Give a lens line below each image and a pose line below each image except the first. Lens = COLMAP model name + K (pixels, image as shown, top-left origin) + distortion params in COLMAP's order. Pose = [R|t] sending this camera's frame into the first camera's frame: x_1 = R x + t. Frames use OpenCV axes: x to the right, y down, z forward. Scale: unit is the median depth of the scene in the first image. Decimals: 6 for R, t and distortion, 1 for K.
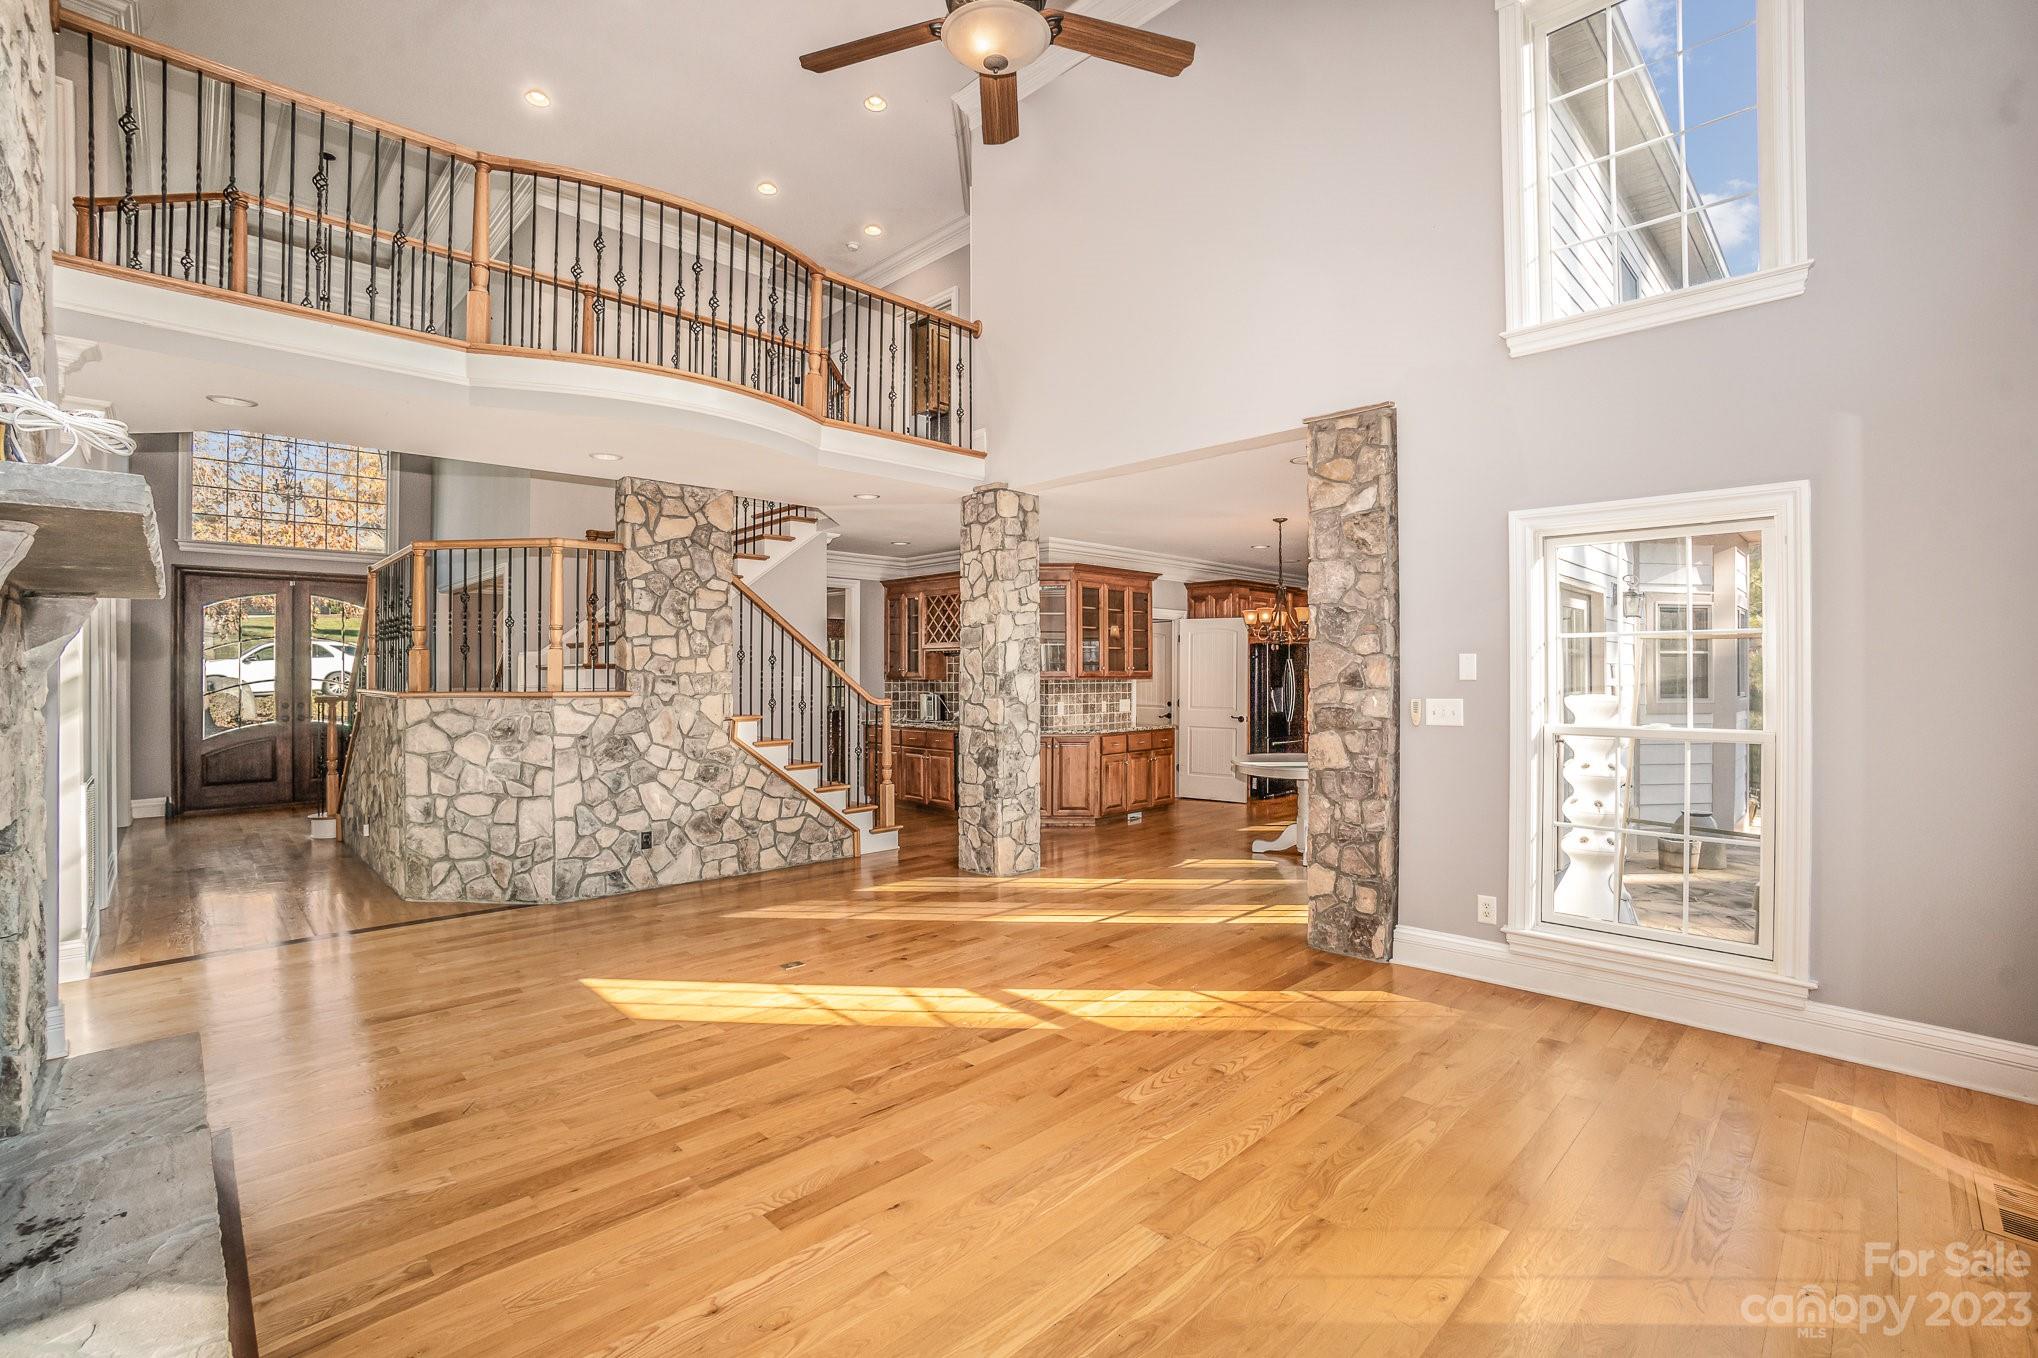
lens RADIAL K [[891.4, 0, 1014.2], [0, 891.4, 671.4], [0, 0, 1]] dist [-0.037544, 0.000186]
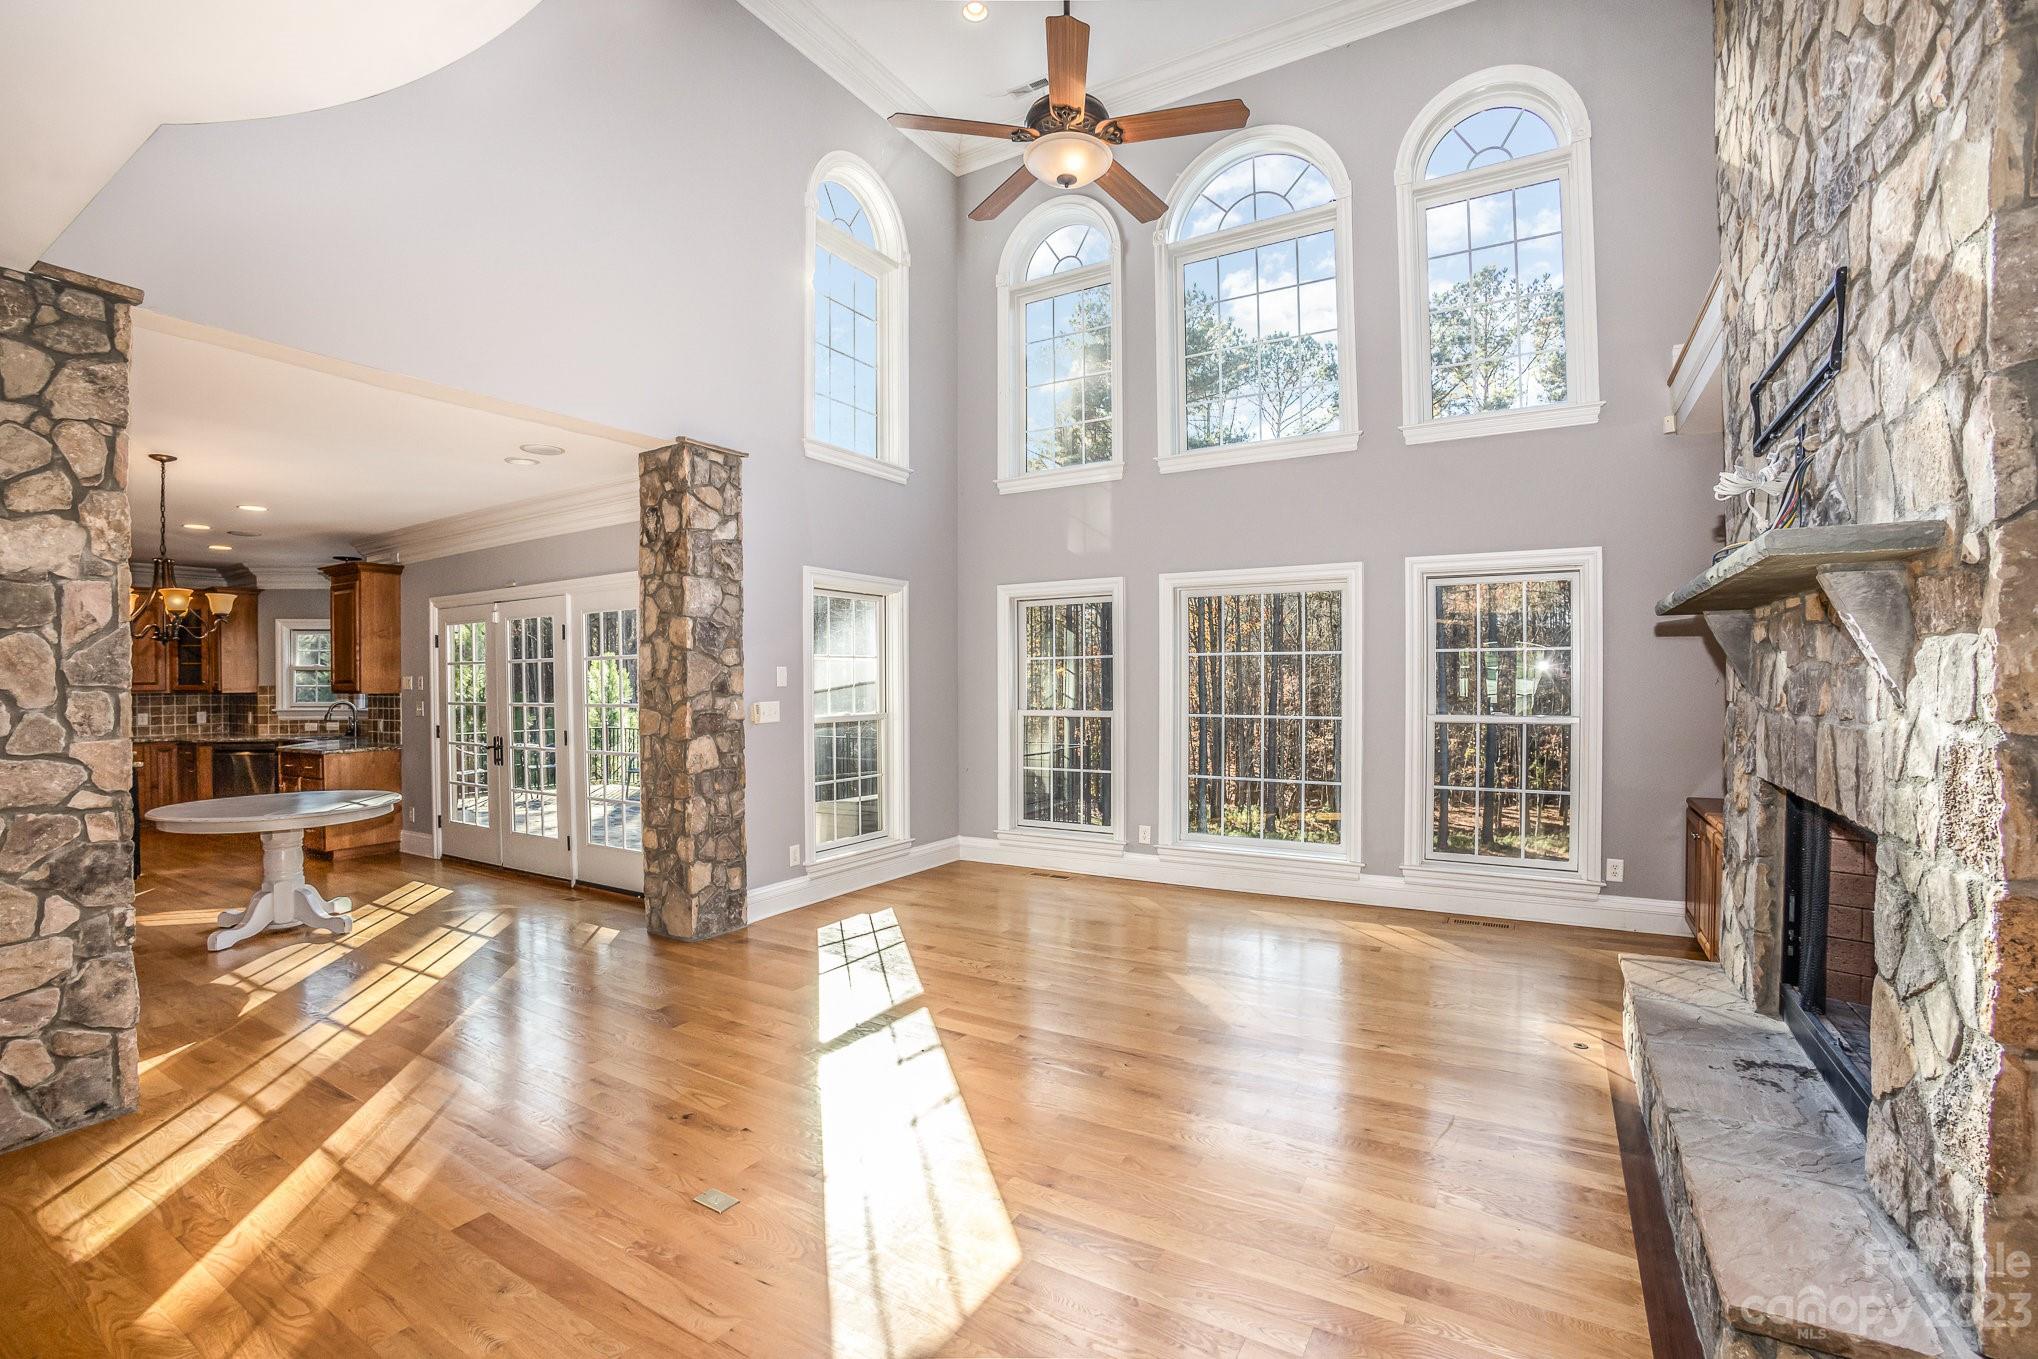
lens RADIAL K [[891.4, 0, 1014.9], [0, 891.4, 691.1], [0, 0, 1]] dist [-0.037544, 0.000186]
pose [[-0.228549, -0.006496, 0.973511, -0.798419], [0.007702, 0.999934, 0.008481, 0.006941], [-0.973502, 0.009437, -0.228484, 0.894655]]
